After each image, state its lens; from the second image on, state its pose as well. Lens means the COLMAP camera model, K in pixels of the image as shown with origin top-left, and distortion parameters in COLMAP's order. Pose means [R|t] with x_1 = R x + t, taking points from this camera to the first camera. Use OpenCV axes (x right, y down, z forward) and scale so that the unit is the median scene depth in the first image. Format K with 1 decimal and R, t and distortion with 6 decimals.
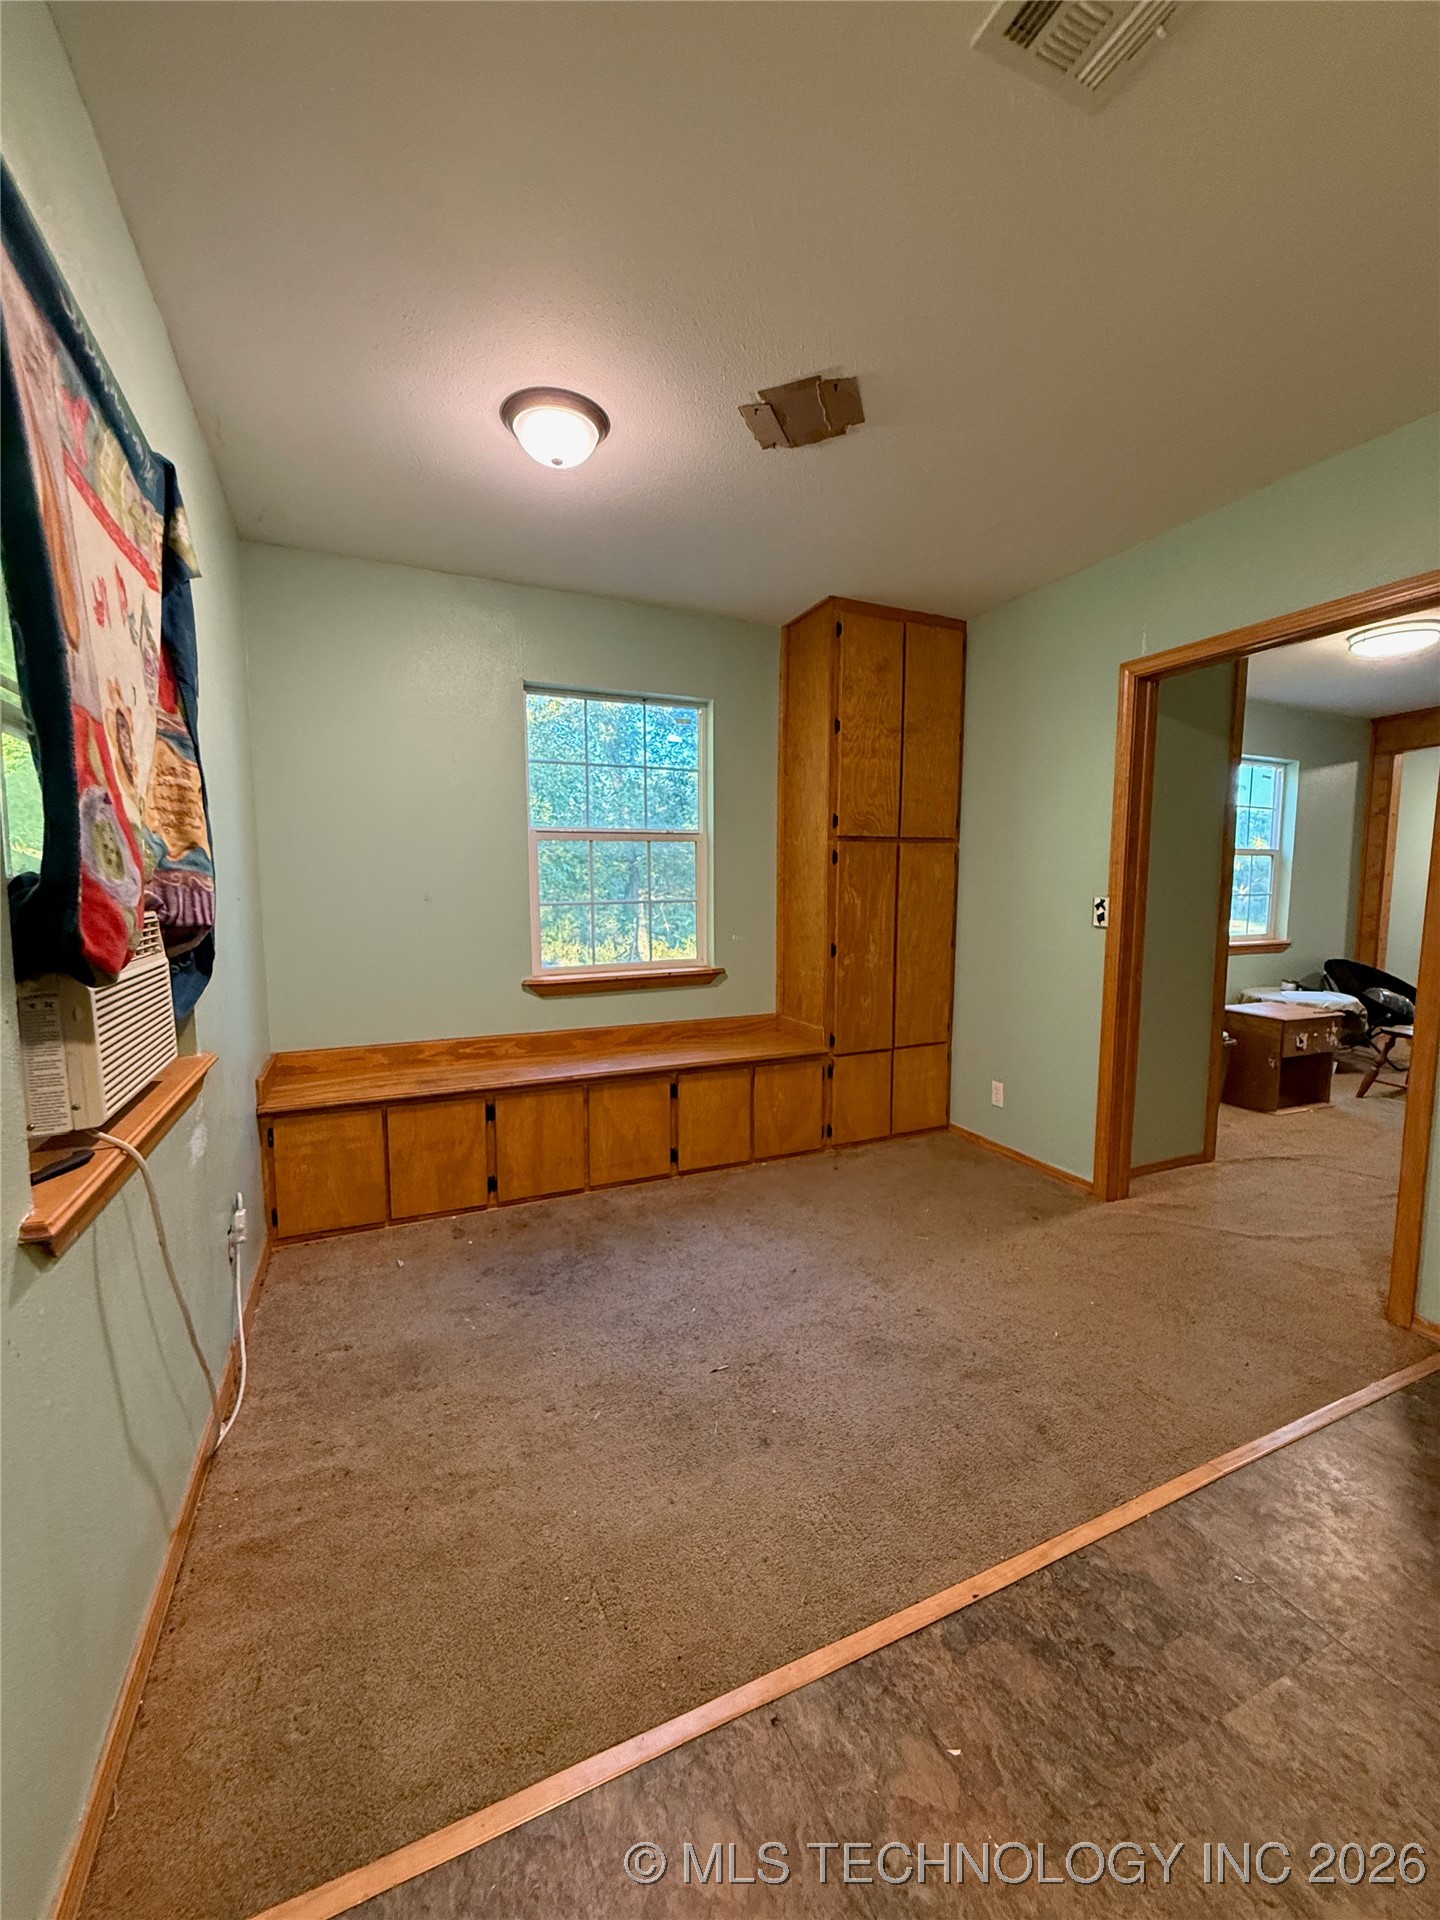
lens RADIAL K [[764.5, 0, 717.3], [0, 764.5, 957.9], [0, 0, 1]] dist [-0.000105, 0.000195]
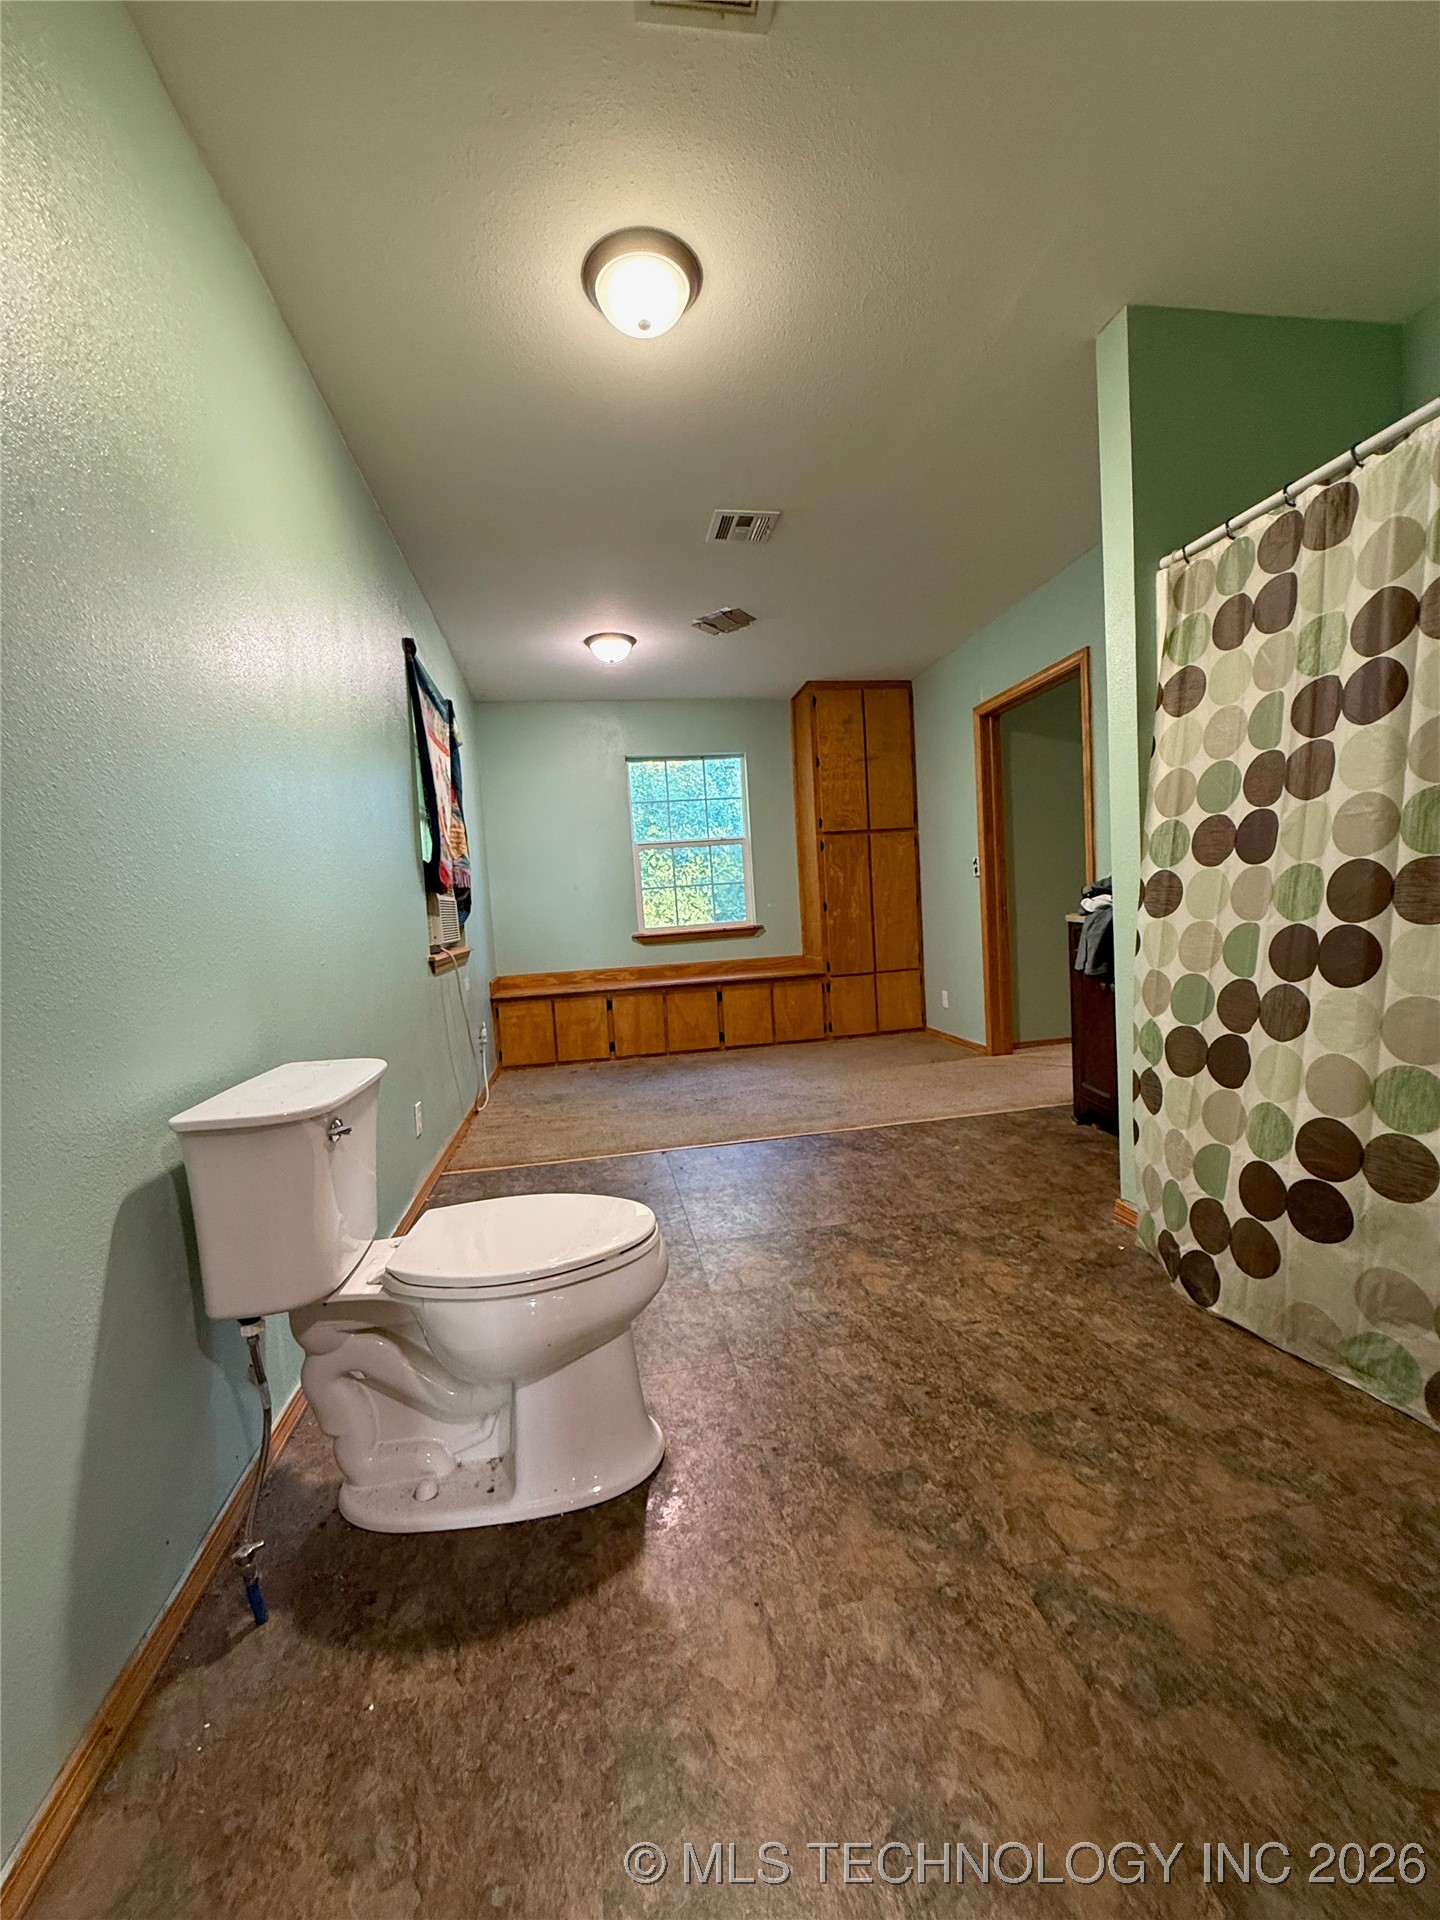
lens RADIAL K [[764.5, 0, 717.3], [0, 764.5, 957.9], [0, 0, 1]] dist [-0.000105, 0.000195]
pose [[0.967141, -0.041697, -0.250798, 0.327617], [0.035367, 0.998933, -0.029694, 0.131472], [0.251769, 0.019849, 0.967584, -0.539673]]
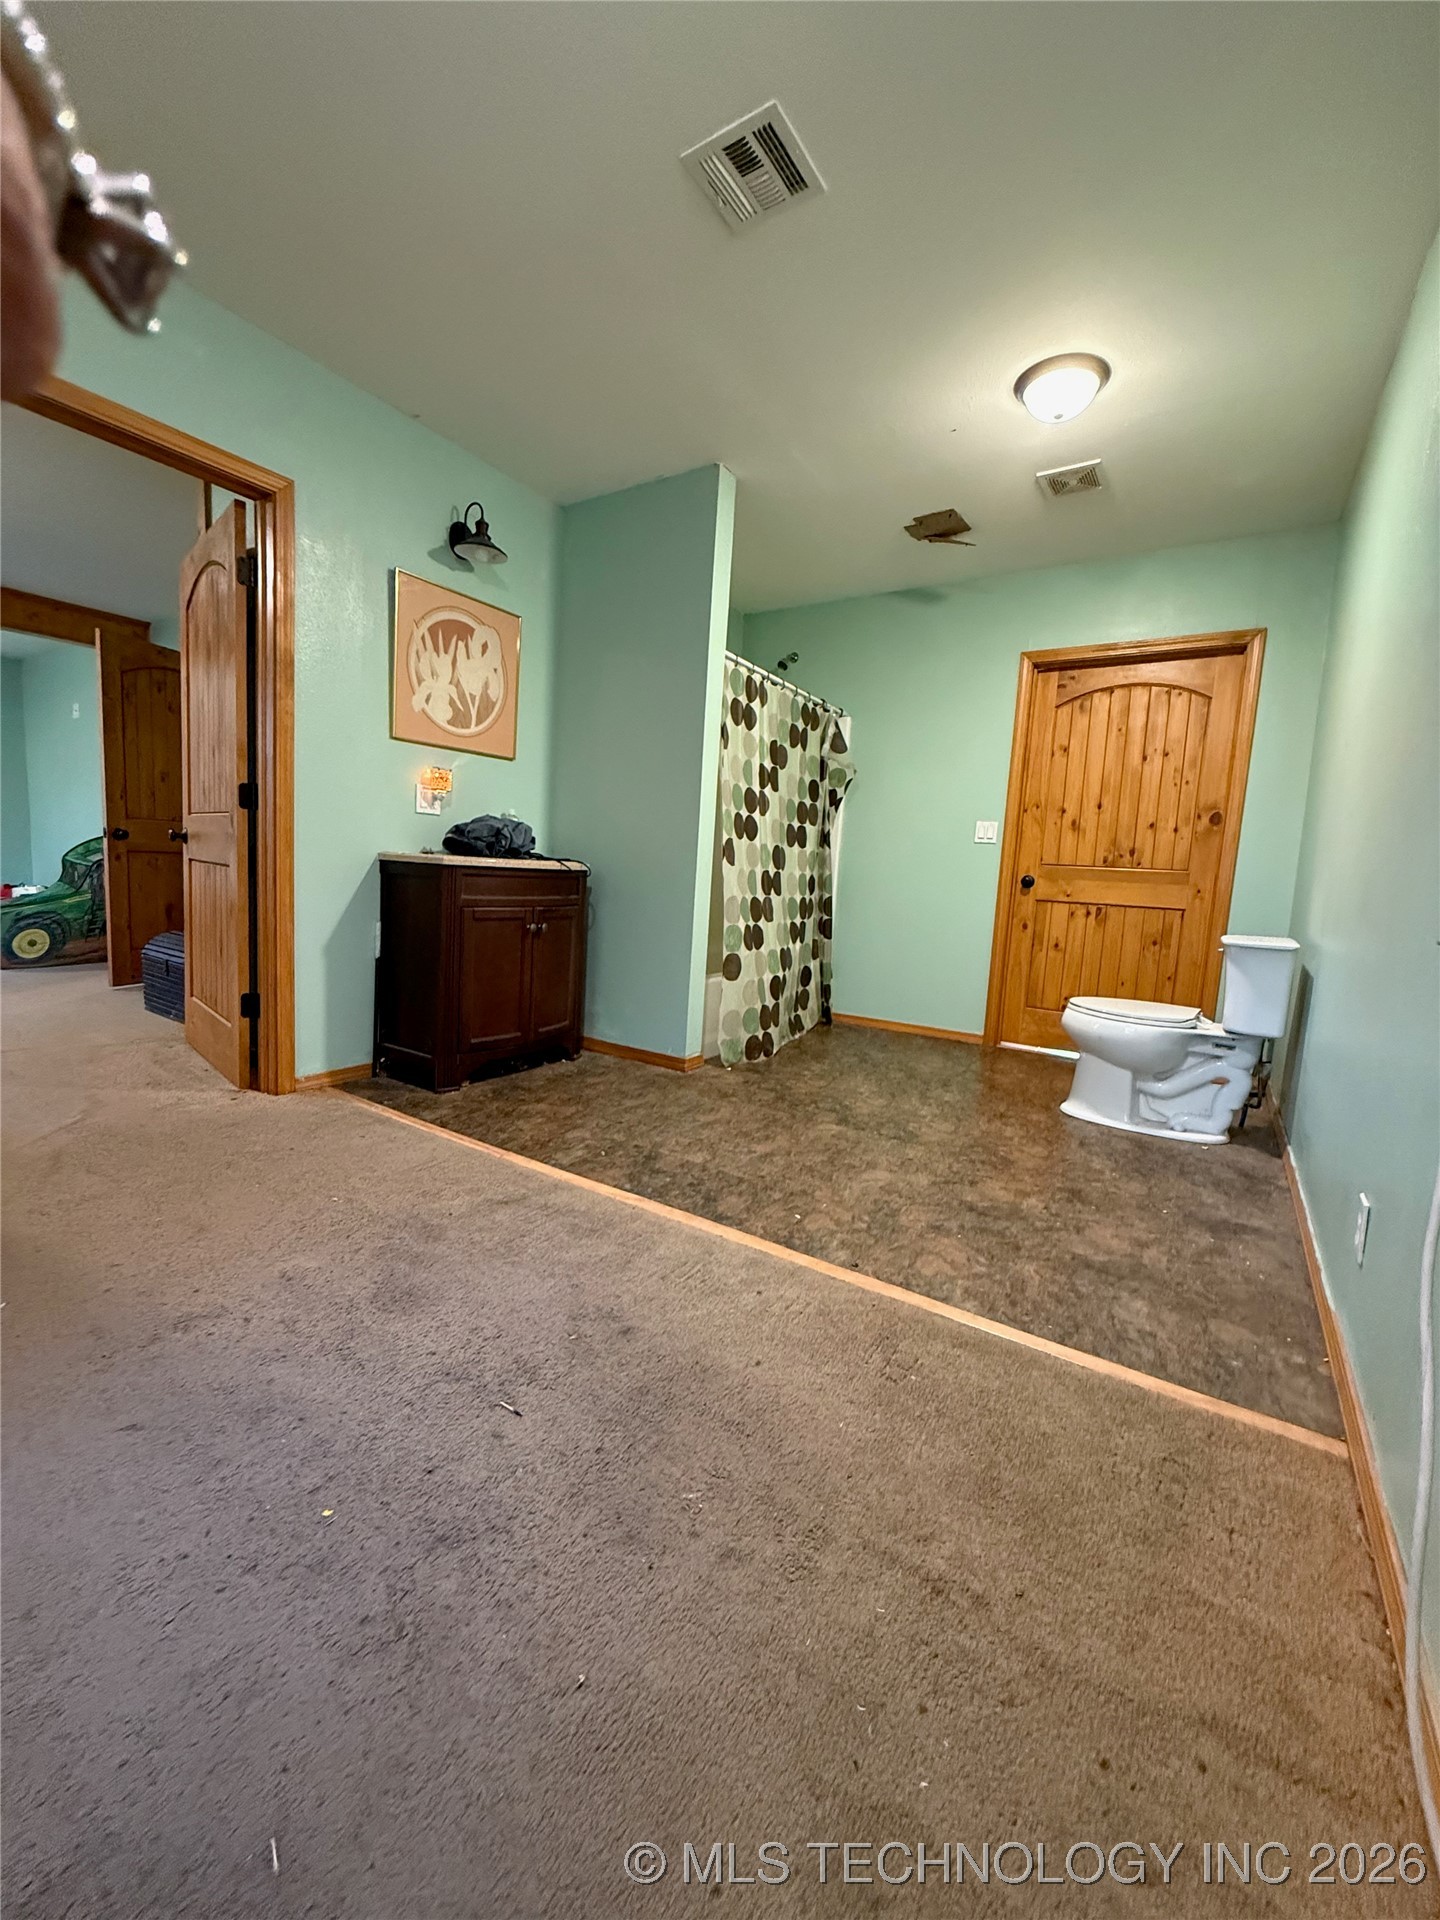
lens RADIAL K [[779.0, 0, 717.6], [0, 779.0, 964.0], [0, 0, 1]] dist [-0.002851, -0.000192]
pose [[-0.551305, -0.130620, 0.824015, -0.329804], [0.030756, 0.983815, 0.176528, 0.042772], [-0.833737, 0.122665, -0.538364, 0.674657]]
